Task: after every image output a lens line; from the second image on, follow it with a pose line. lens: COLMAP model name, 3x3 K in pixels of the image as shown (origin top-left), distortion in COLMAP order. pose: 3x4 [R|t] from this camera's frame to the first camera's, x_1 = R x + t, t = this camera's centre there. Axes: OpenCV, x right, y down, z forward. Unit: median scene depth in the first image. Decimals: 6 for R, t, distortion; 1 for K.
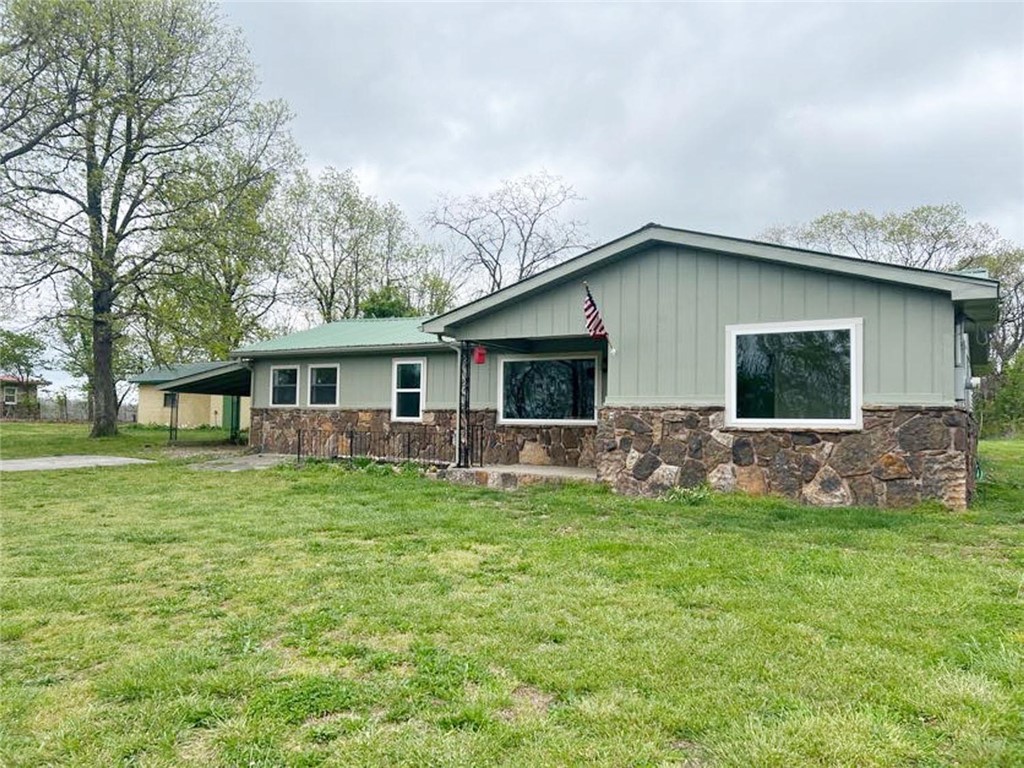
lens RADIAL K [[777.8, 0, 513.7], [0, 777.8, 384.3], [0, 0, 1]] dist [0.045917, -0.045588]
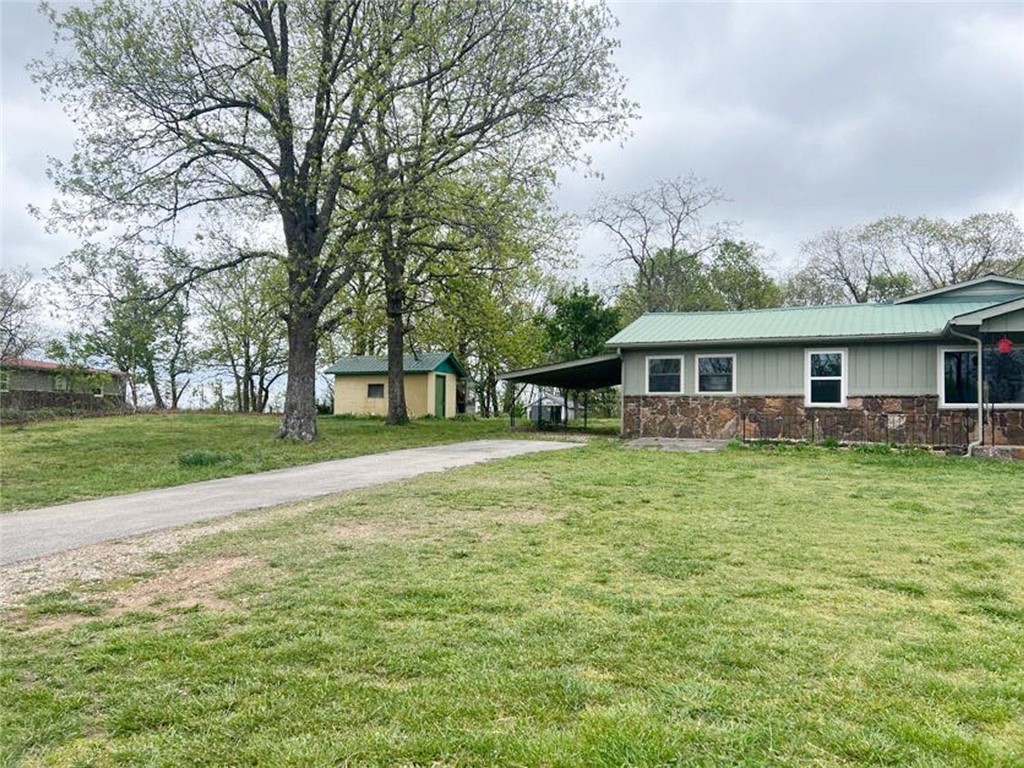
lens RADIAL K [[777.8, 0, 489.7], [0, 777.8, 389.0], [0, 0, 1]] dist [0.045917, -0.045588]
pose [[0.994178, 0.001554, 0.107743, -0.785154], [-0.002683, 0.999943, 0.010340, 0.013538], [-0.107720, -0.010569, 0.994125, -0.052411]]
